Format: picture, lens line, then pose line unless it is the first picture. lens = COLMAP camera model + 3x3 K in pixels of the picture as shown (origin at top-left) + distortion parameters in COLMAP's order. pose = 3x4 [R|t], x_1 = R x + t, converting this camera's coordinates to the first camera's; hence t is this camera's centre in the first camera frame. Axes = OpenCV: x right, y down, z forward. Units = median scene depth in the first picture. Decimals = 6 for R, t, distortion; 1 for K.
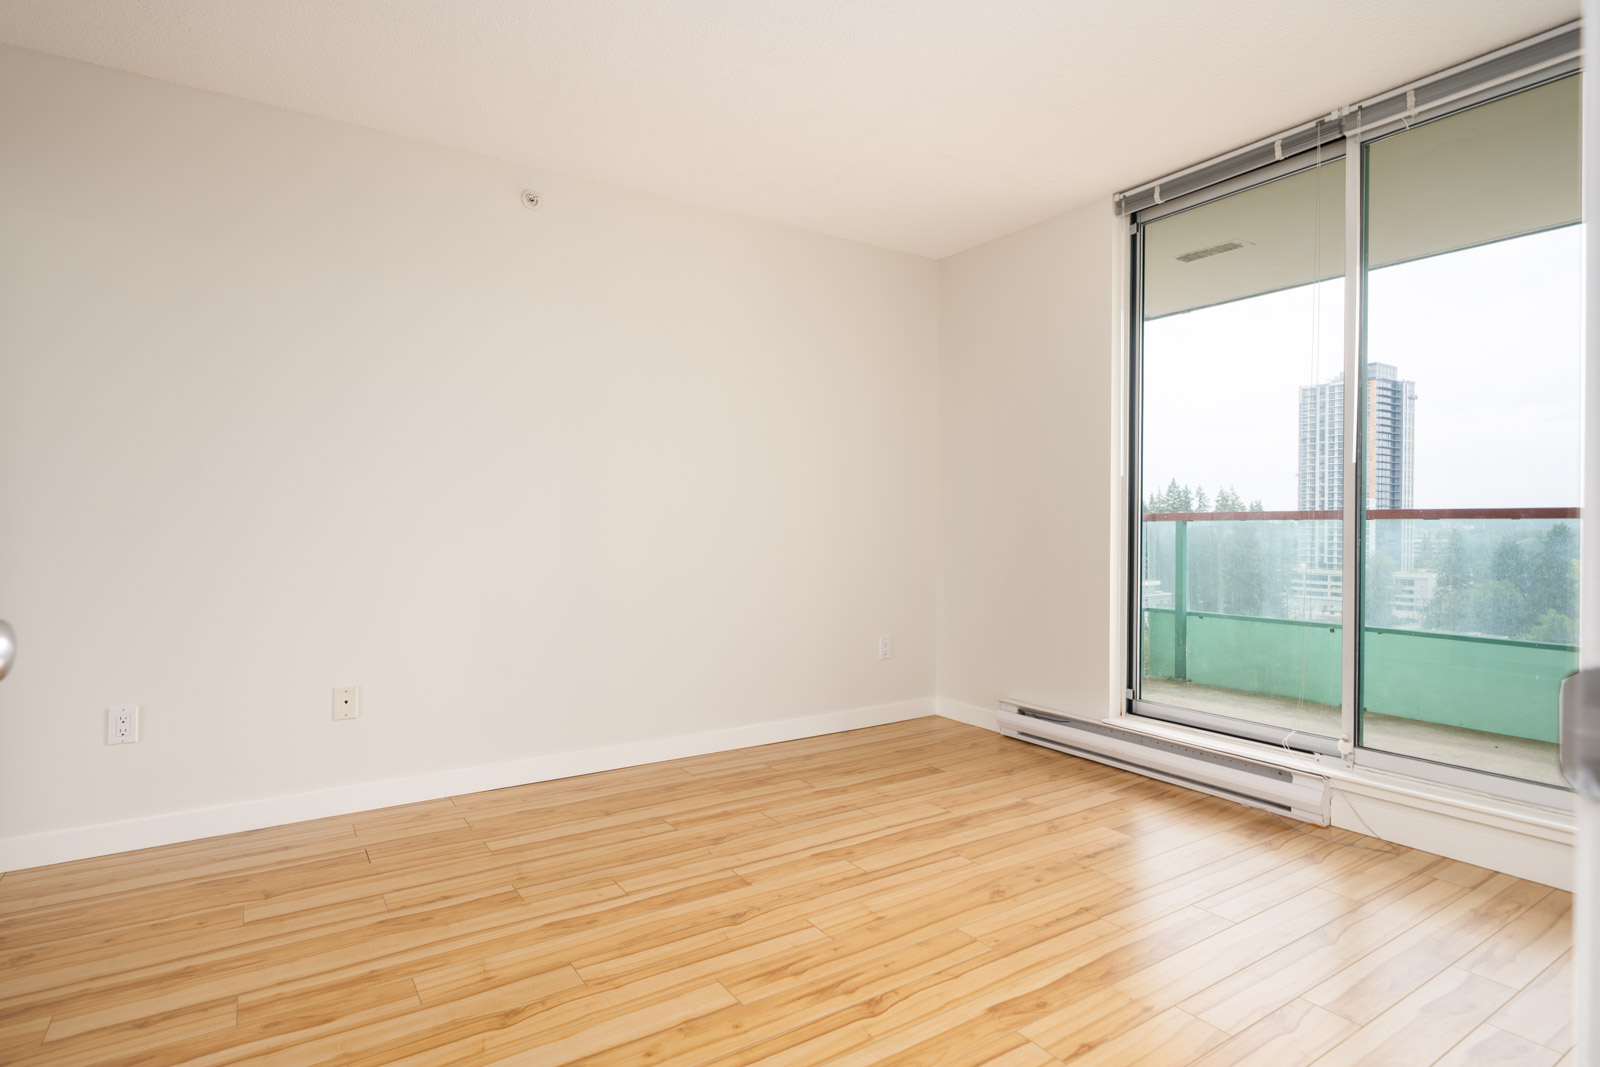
lens RADIAL K [[834.7, 0, 791.8], [0, 834.7, 533.4], [0, 0, 1]] dist [0.003210, 0.001306]
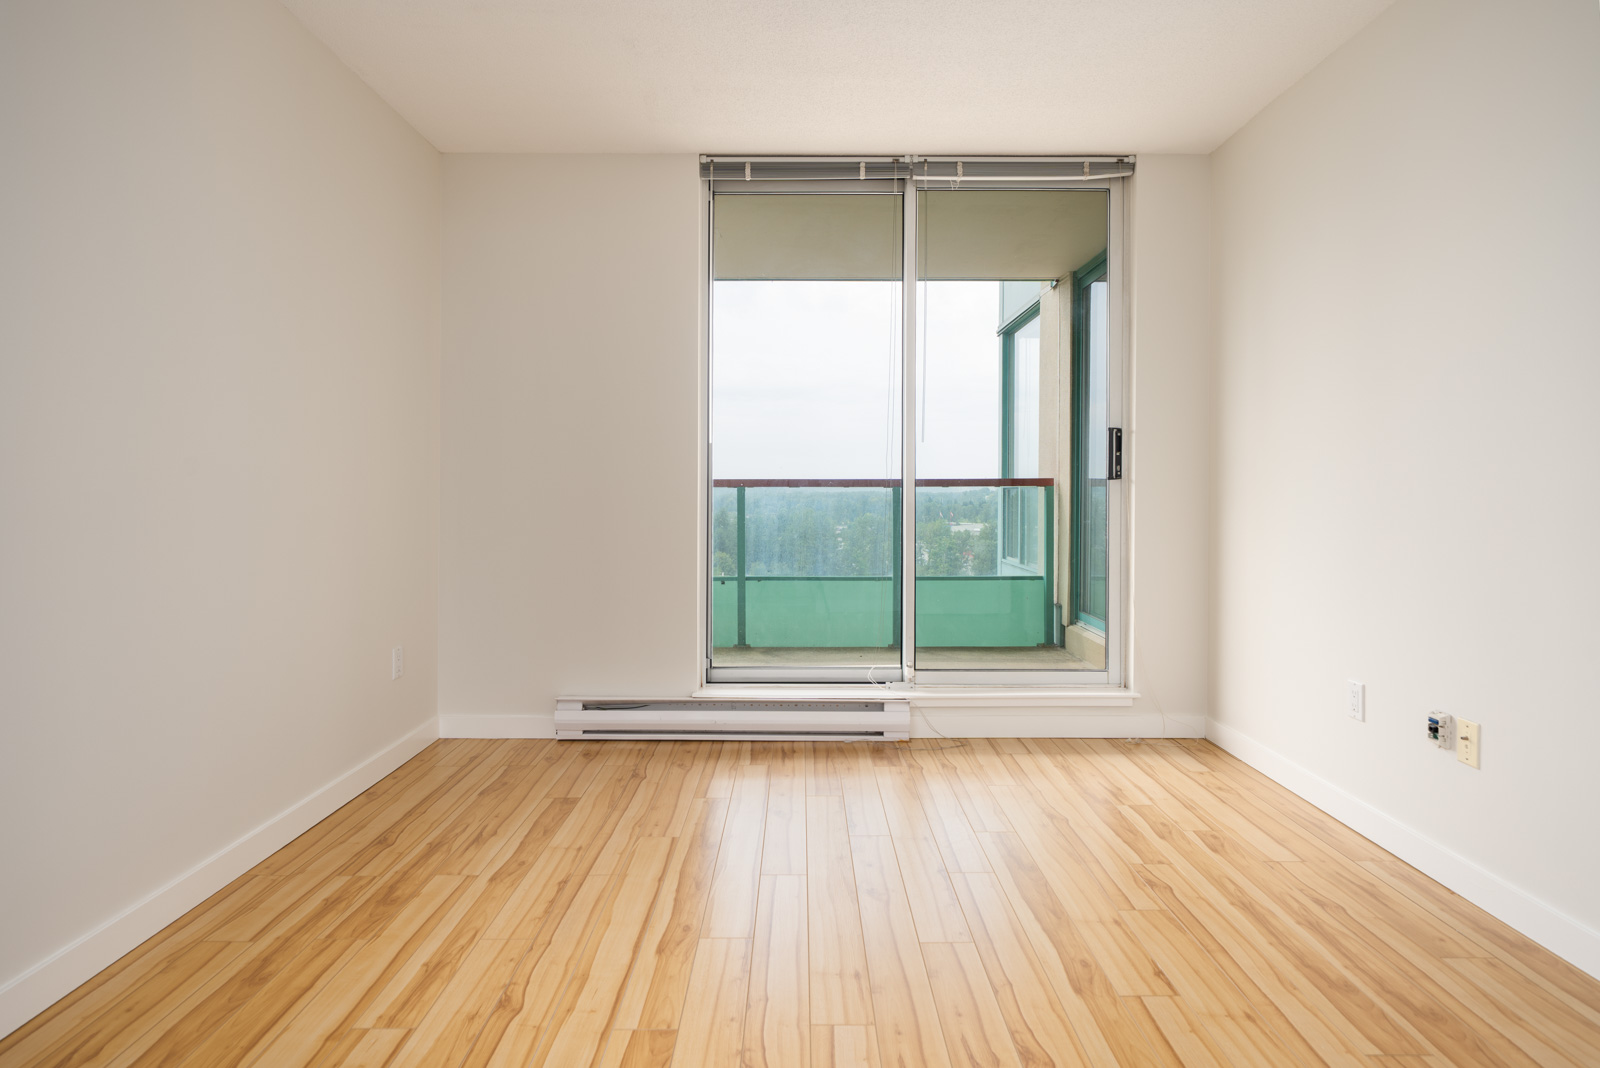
lens RADIAL K [[845.9, 0, 805.1], [0, 845.9, 493.4], [0, 0, 1]] dist [0.002166, 0.000839]
pose [[0.544641, -0.004102, 0.838659, -0.410519], [0.009830, 0.999951, -0.001493, -0.007403], [-0.838612, 0.009057, 0.544654, 0.390902]]
